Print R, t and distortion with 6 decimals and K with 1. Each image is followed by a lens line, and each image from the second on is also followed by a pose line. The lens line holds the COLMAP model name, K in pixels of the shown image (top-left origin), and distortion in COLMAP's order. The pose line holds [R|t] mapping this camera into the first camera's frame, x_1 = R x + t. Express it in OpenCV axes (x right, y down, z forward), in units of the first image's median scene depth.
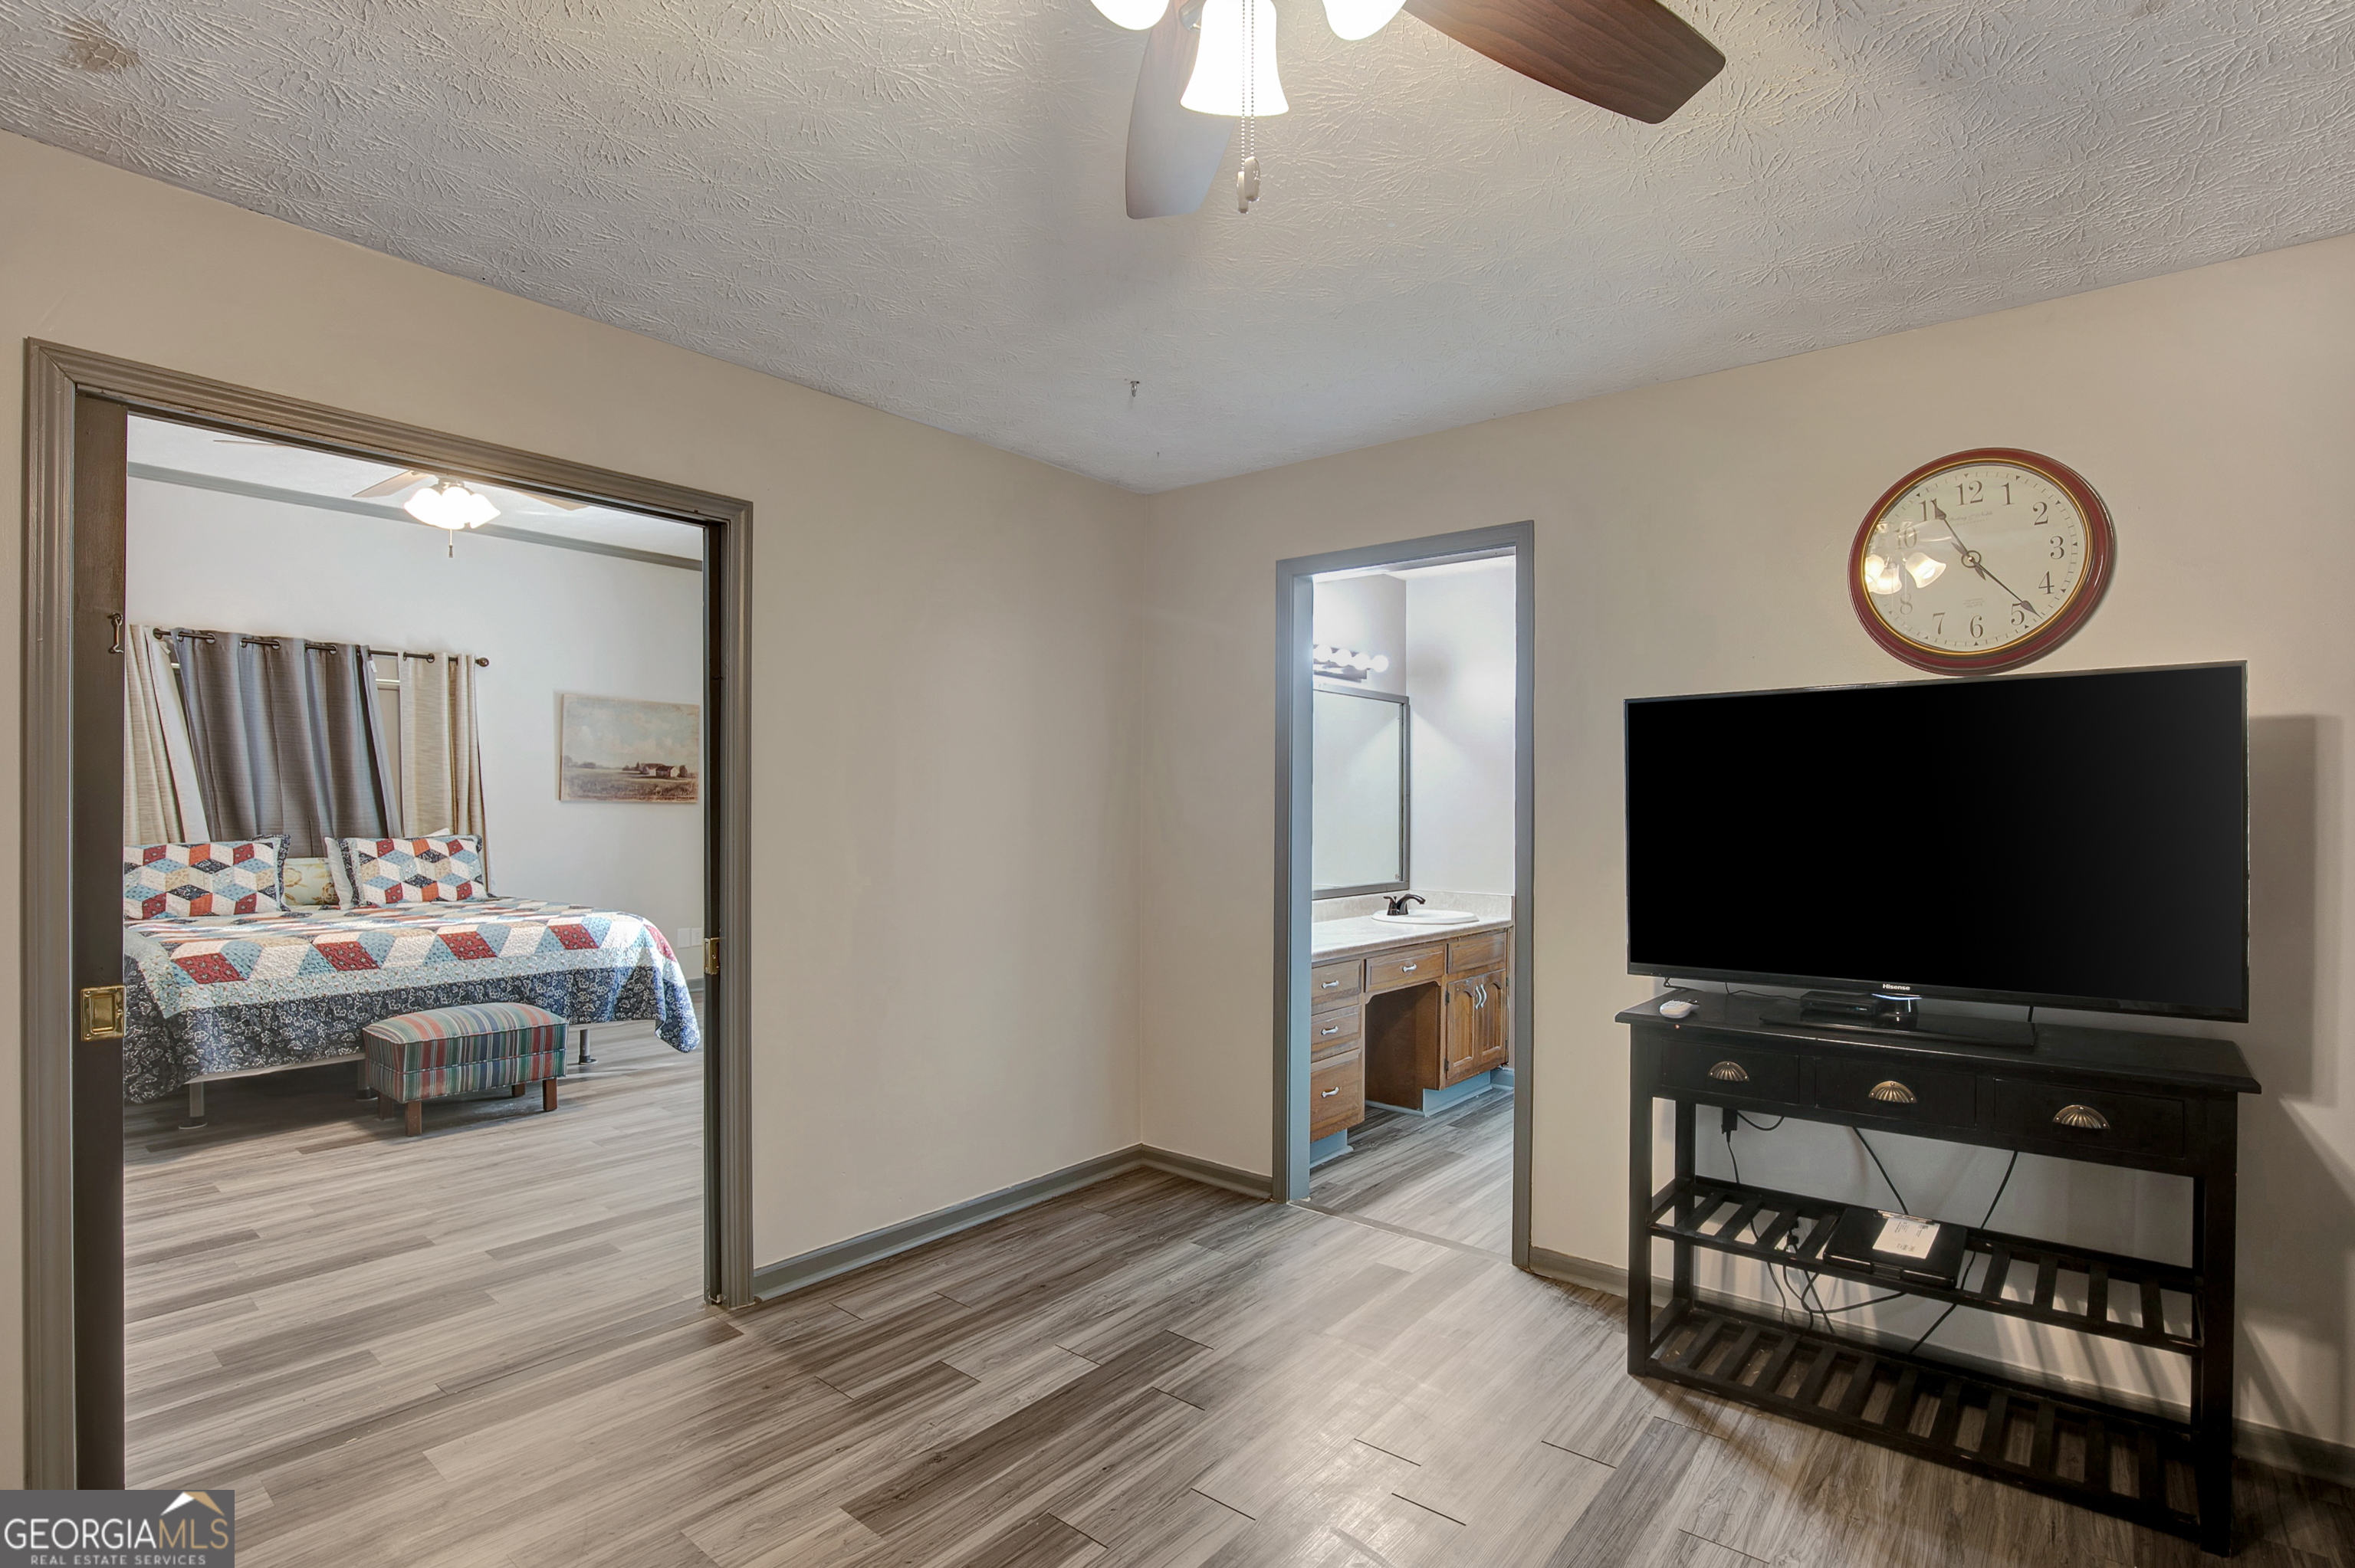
lens RADIAL K [[1171.1, 0, 1125.6], [0, 1171.1, 835.4], [0, 0, 1]] dist [0.001792, -0.000284]
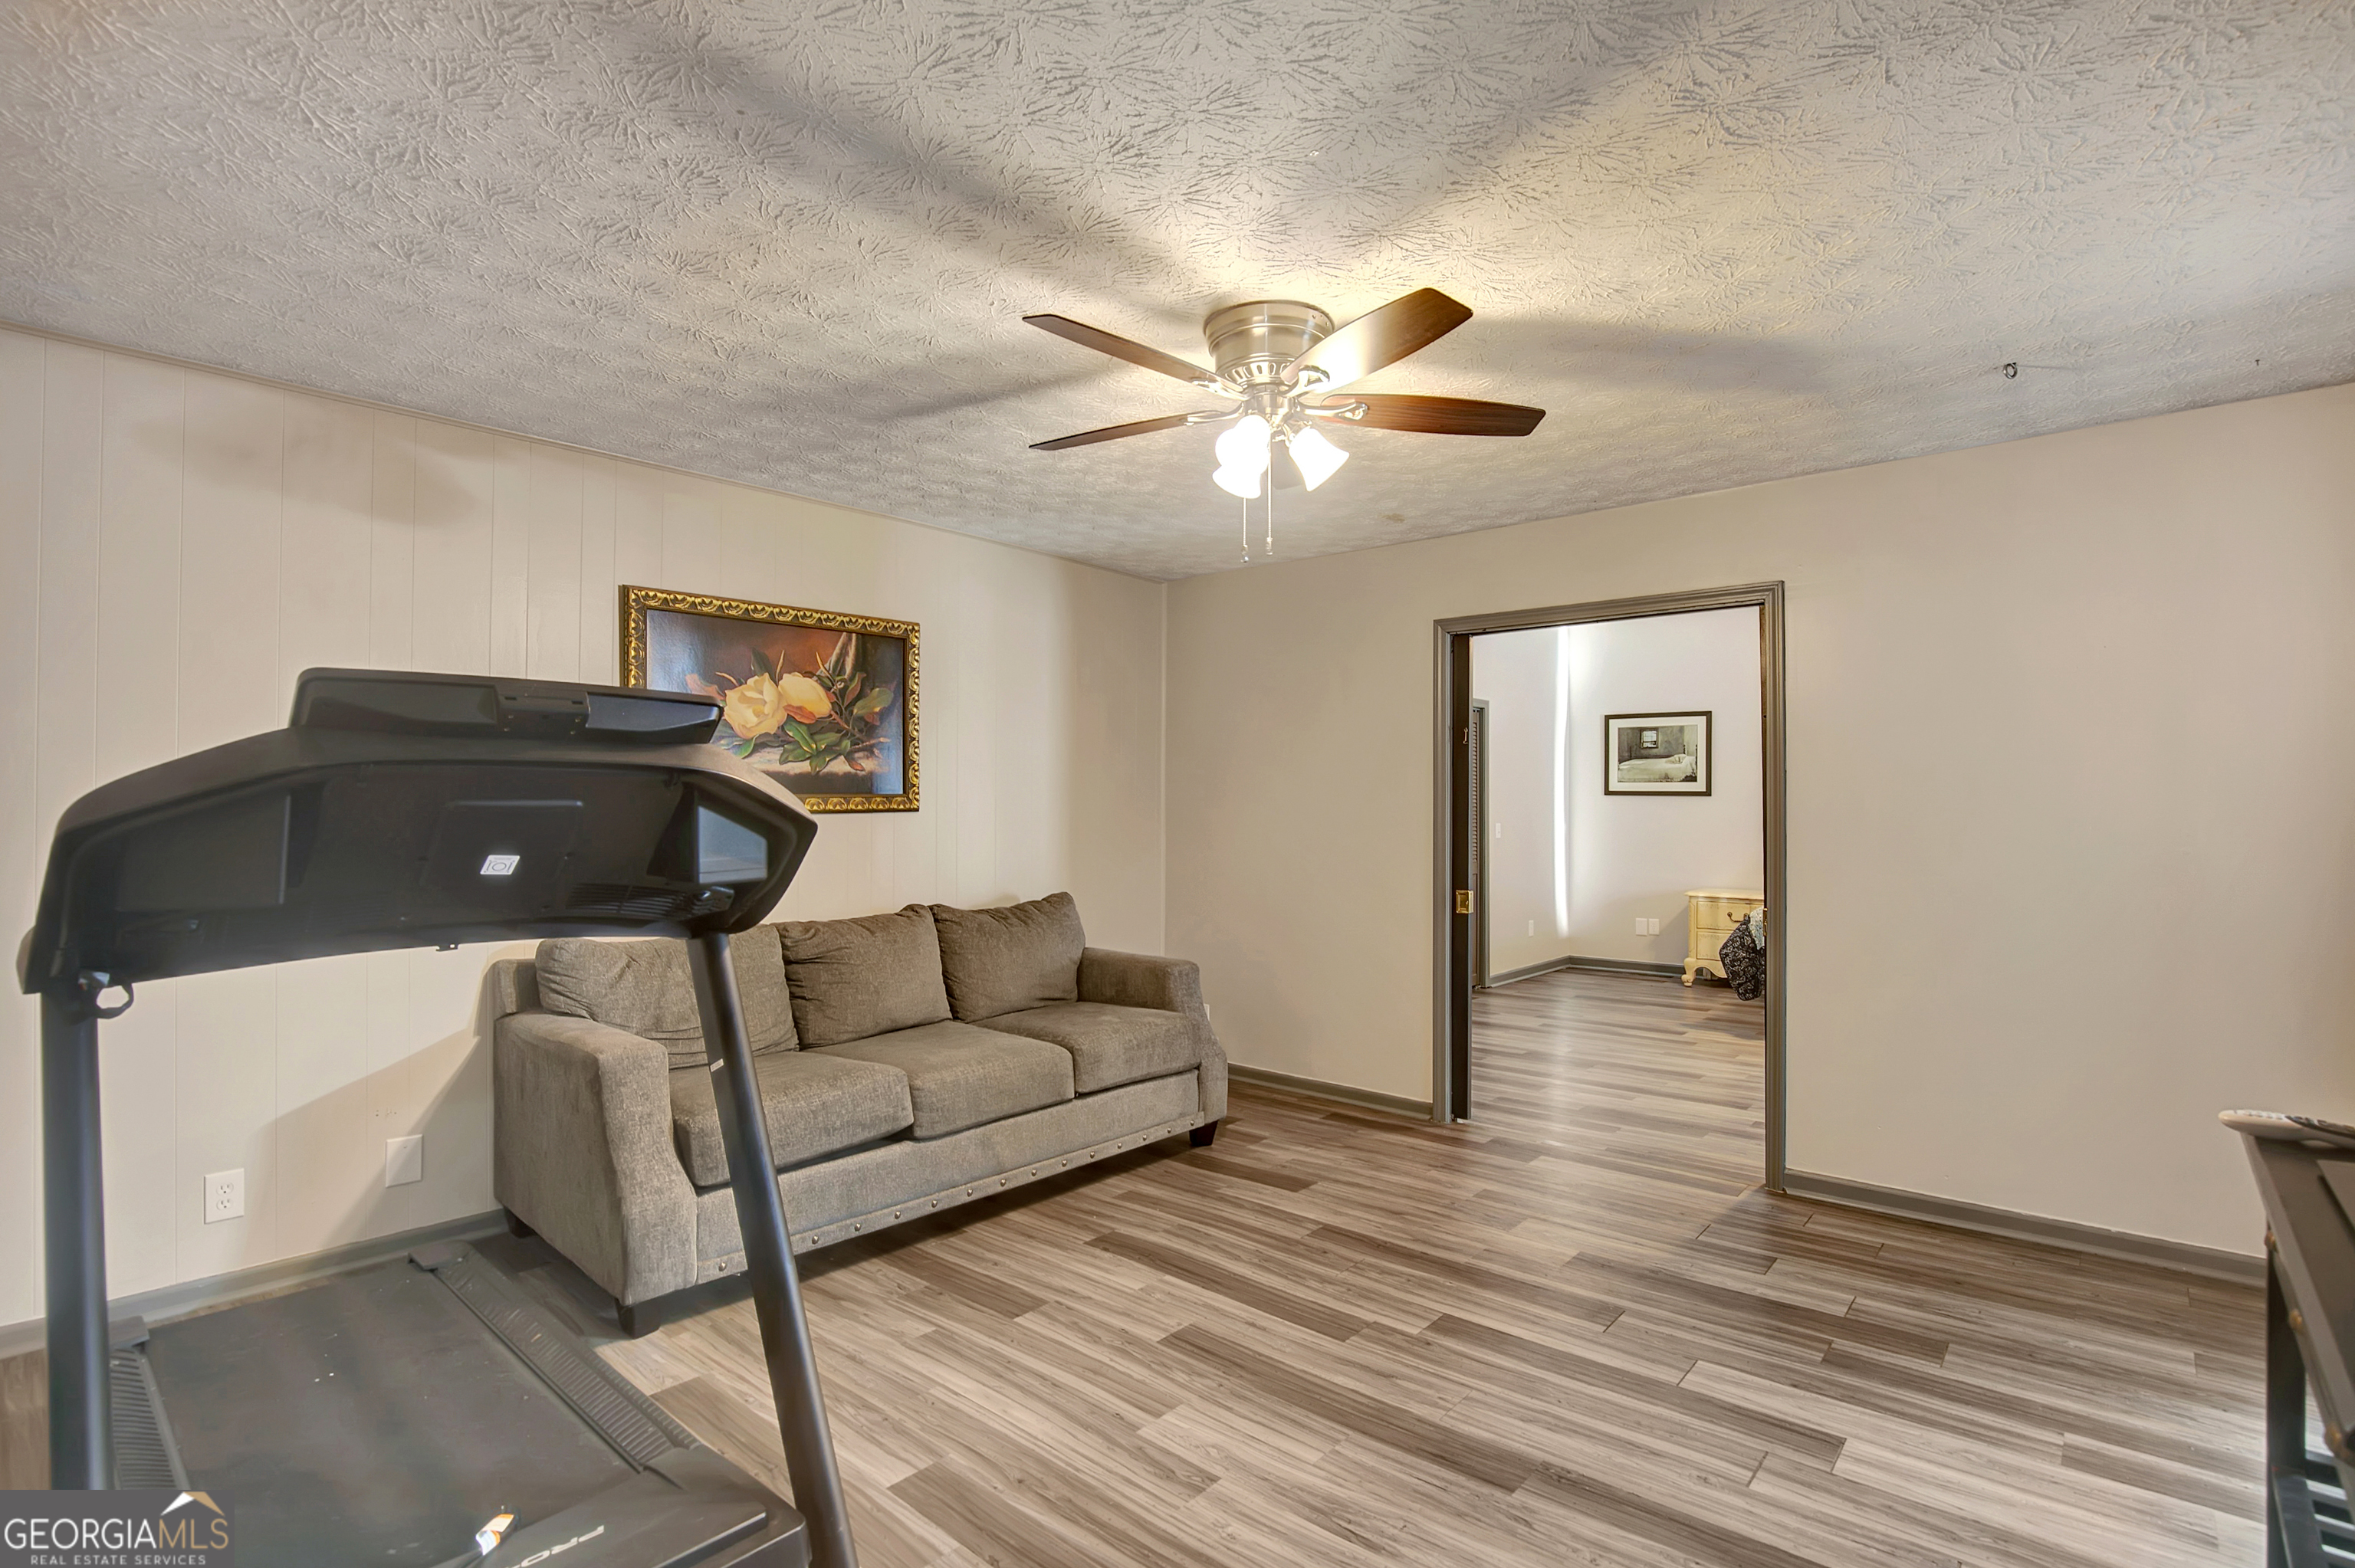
lens RADIAL K [[1127.2, 0, 1172.9], [0, 1127.2, 810.6], [0, 0, 1]] dist [-0.027369, 0.000324]
pose [[-0.022059, 0.001585, -0.999755, 1.122014], [-0.027939, 0.999607, 0.002201, -0.012263], [0.999366, 0.027981, -0.022006, 0.401739]]
